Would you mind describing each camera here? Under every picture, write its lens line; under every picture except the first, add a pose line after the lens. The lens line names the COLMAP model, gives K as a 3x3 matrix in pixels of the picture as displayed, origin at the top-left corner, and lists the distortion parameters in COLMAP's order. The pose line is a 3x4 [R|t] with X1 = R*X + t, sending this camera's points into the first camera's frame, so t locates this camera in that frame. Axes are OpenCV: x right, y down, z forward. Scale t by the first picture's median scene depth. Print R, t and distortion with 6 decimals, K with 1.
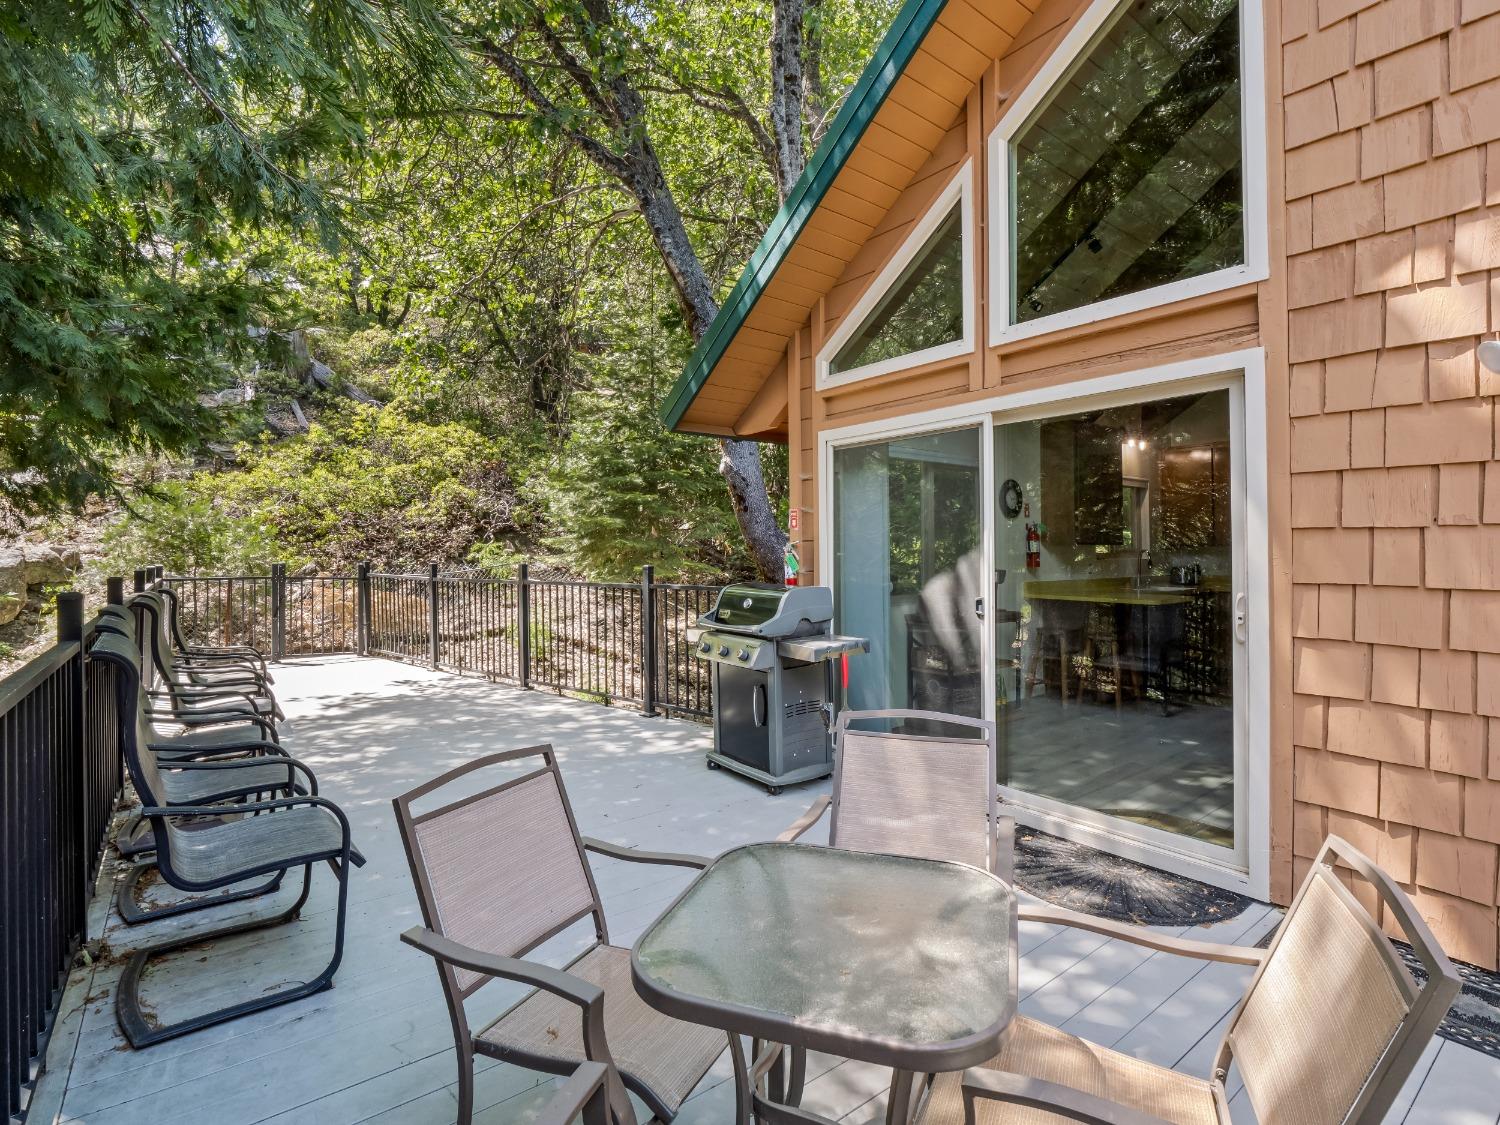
lens RADIAL K [[734.7, 0, 756.1], [0, 734.7, 556.6], [0, 0, 1]] dist [-0.021496, 0.000179]
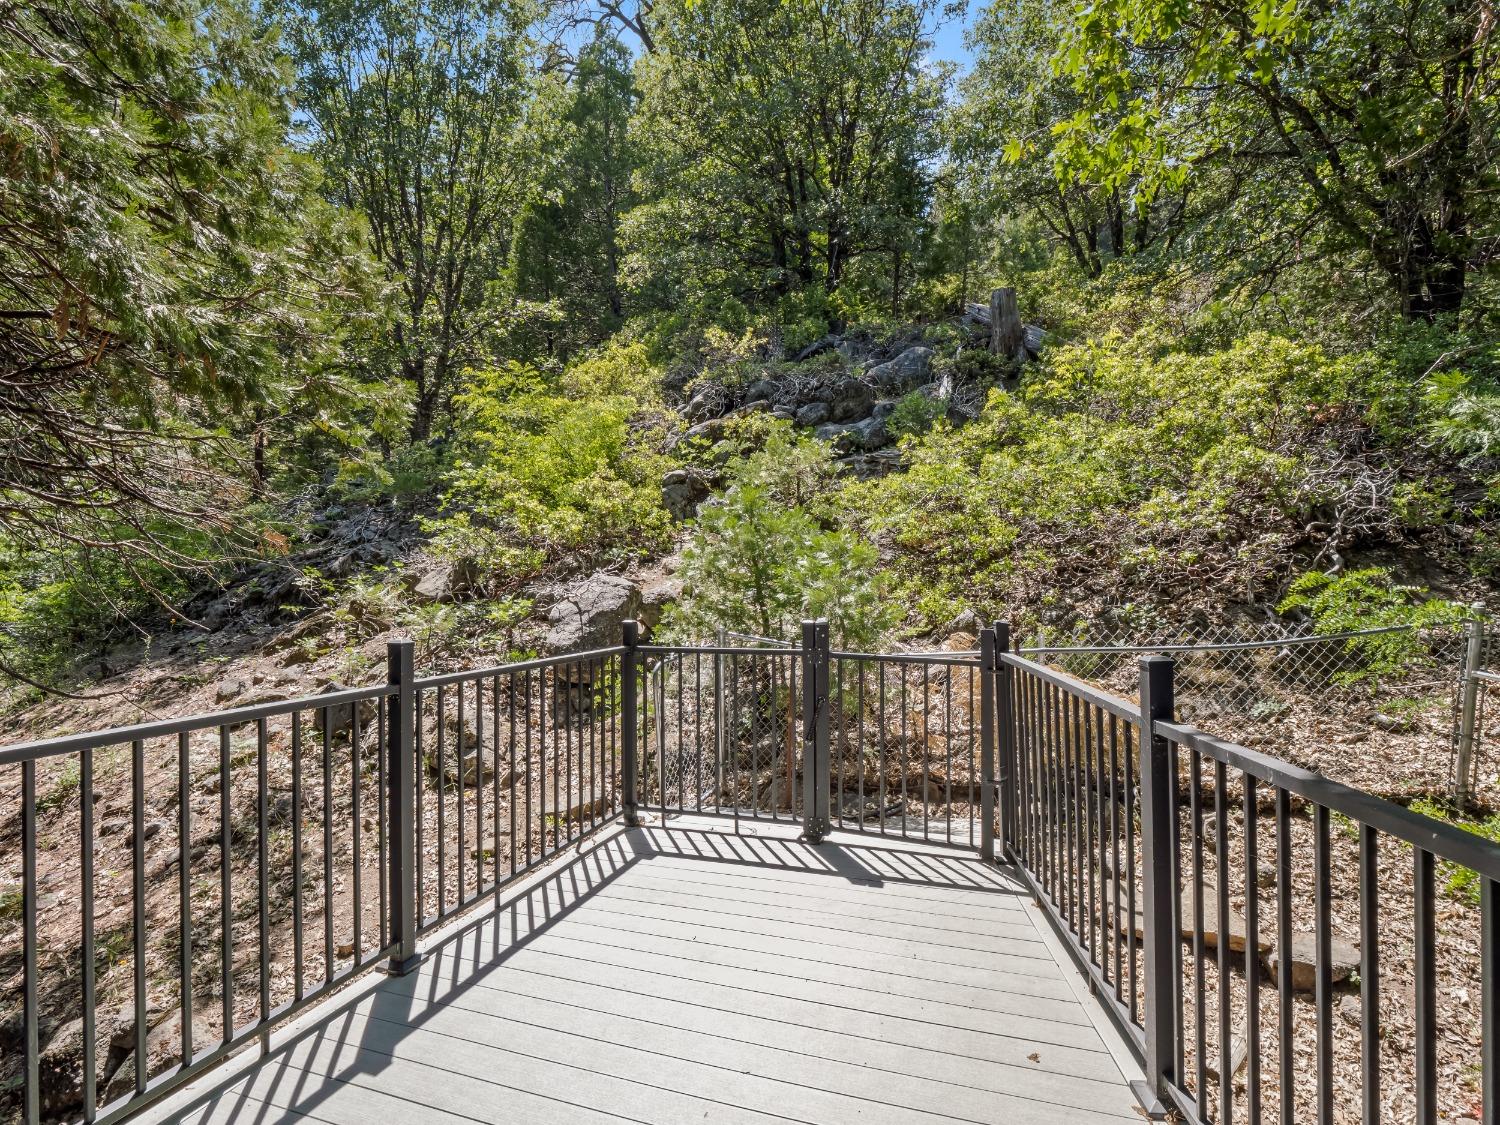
lens RADIAL K [[734.7, 0, 756.1], [0, 734.7, 556.6], [0, 0, 1]] dist [-0.021496, 0.000179]
pose [[0.556085, -0.027470, -0.830672, -0.201291], [-0.004770, 0.999332, -0.036240, -0.010370], [0.831112, 0.024115, 0.555582, 0.485379]]
